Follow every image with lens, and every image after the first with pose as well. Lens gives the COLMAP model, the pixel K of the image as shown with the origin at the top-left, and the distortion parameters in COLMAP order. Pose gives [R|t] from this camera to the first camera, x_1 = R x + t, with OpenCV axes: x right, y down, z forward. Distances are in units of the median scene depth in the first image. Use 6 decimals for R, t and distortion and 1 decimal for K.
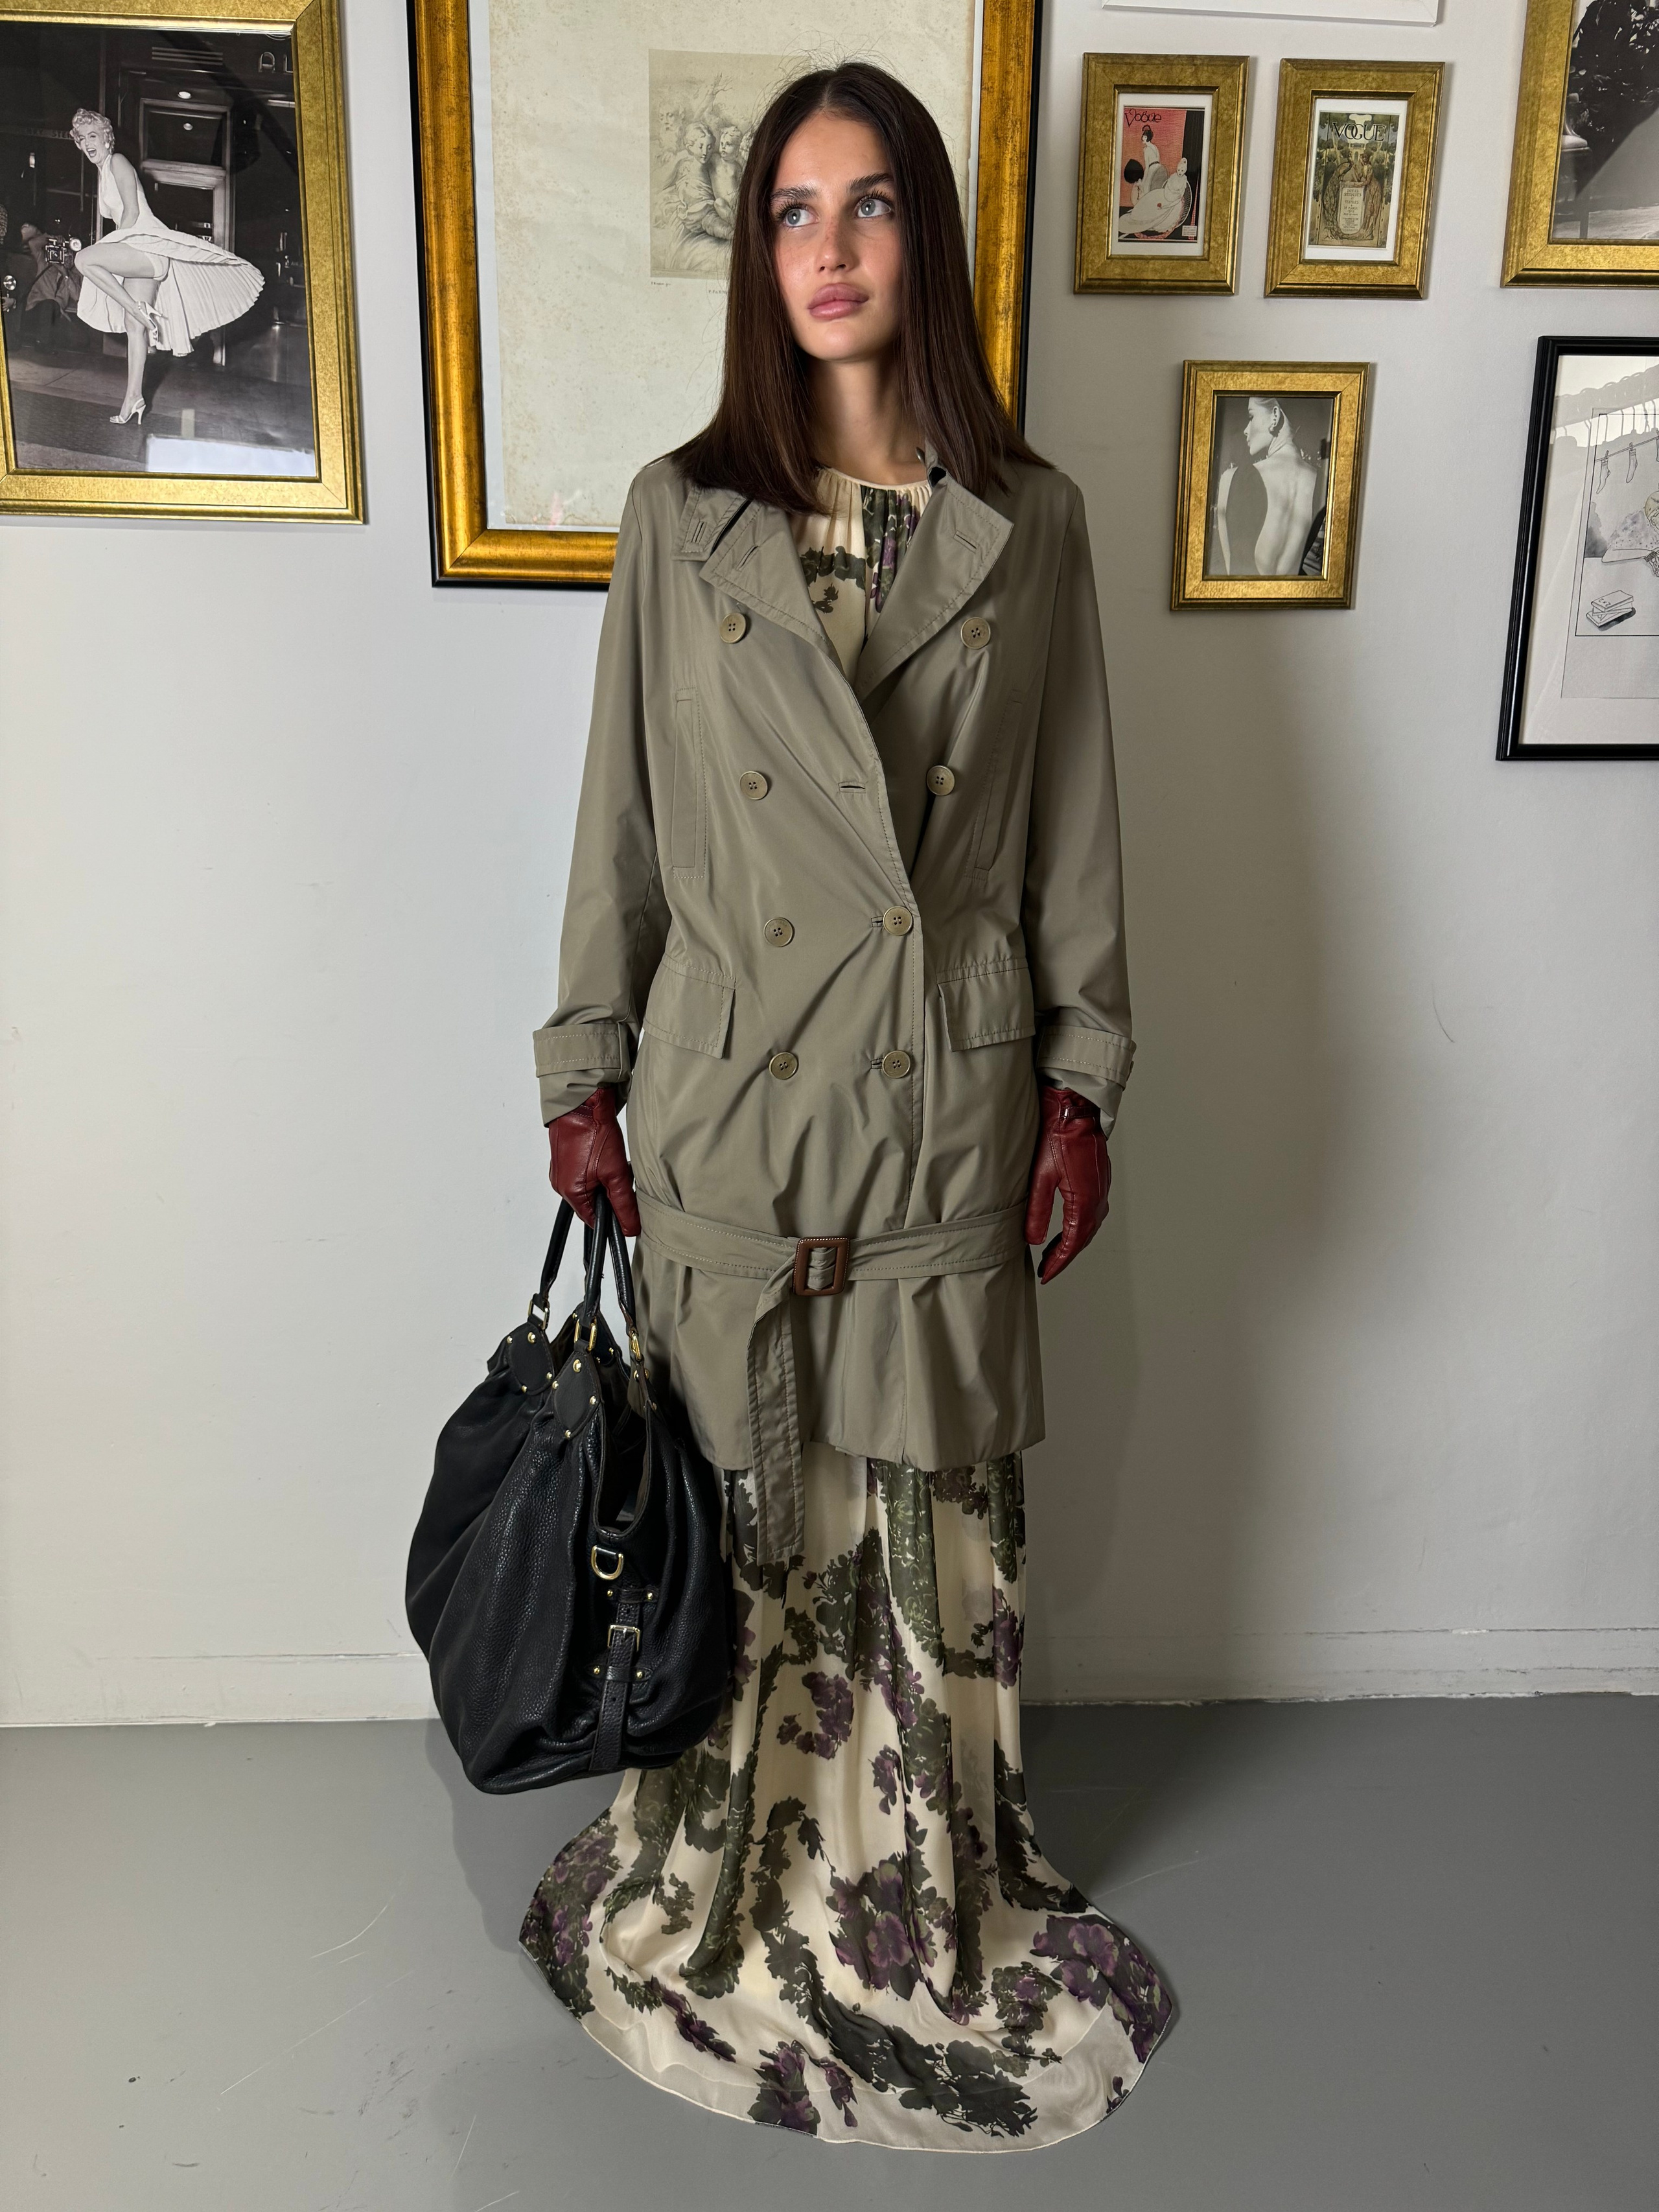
lens RADIAL K [[1565.0, 0, 849.7], [0, 1565.0, 1073.6], [0, 0, 1]] dist [-0.009708, 0.000597]
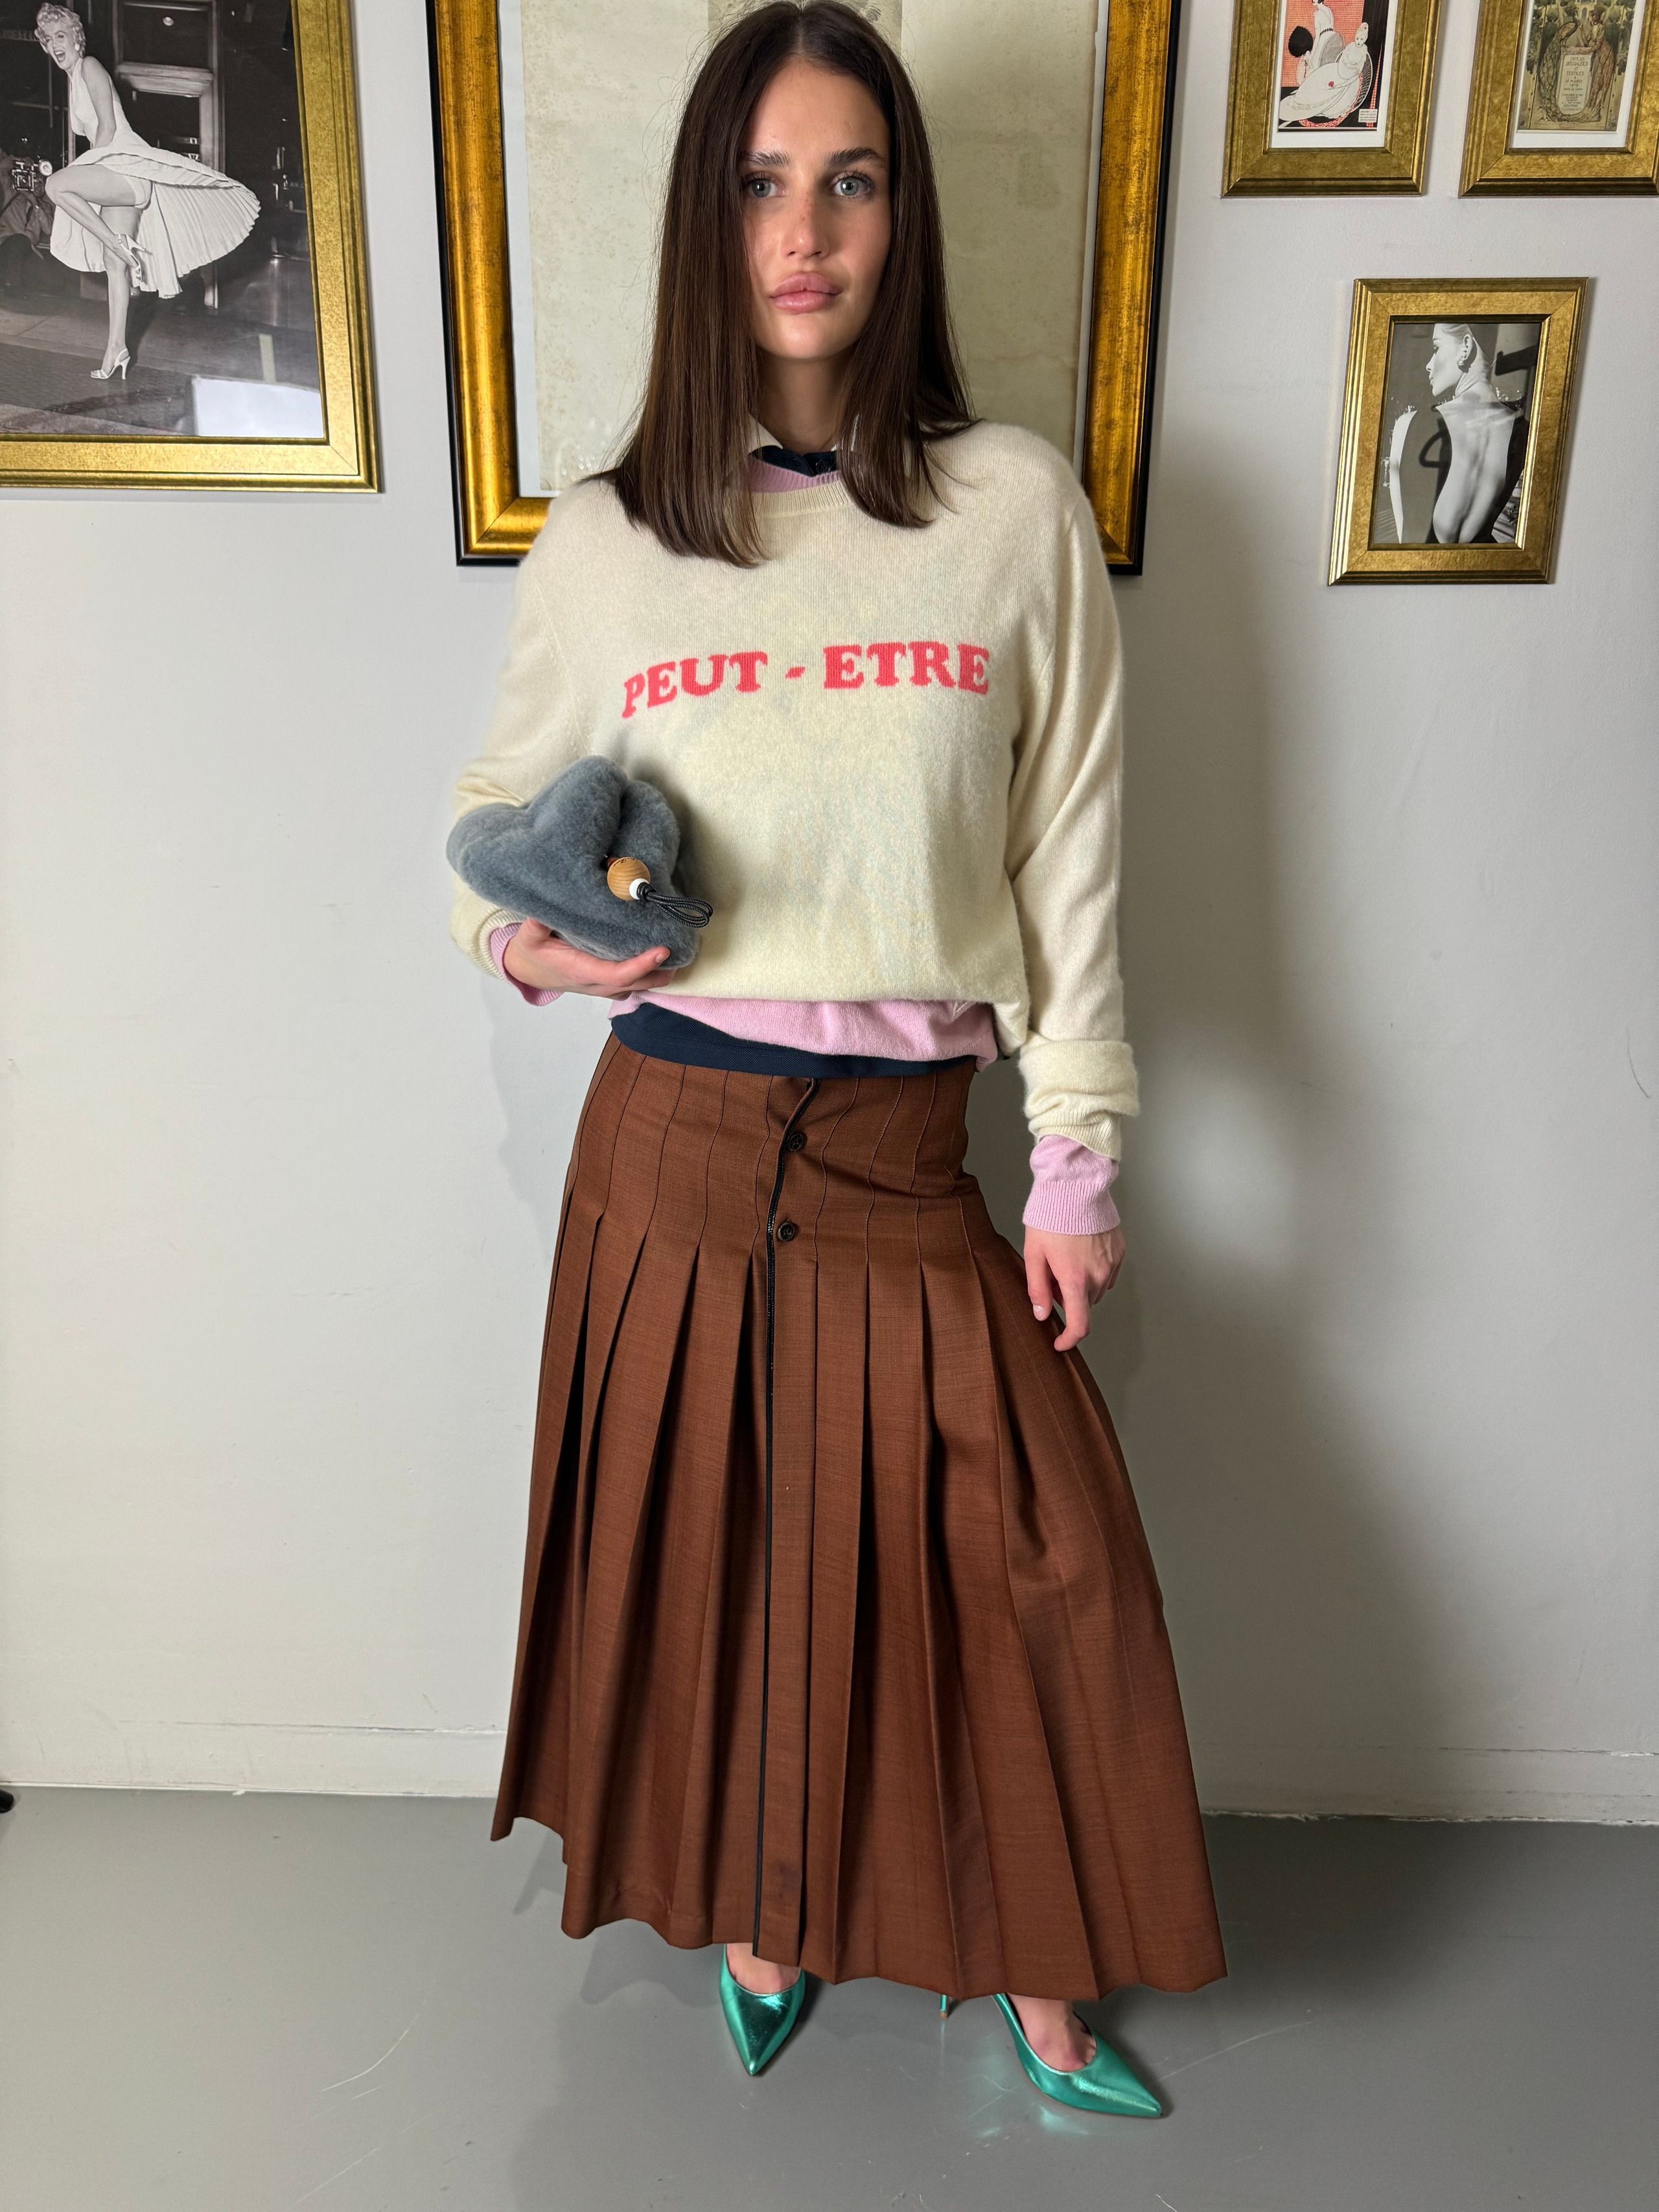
lens RADIAL K [[1565.0, 0, 834.5], [0, 1565.0, 1091.8], [0, 0, 1]] dist [-0.009708, 0.000597]
pose [[0.996907, 0.019026, -0.076250, 0.012532], [-0.014732, 0.998295, 0.056480, -0.075141], [0.077195, -0.055182, 0.995488, 0.144478]]
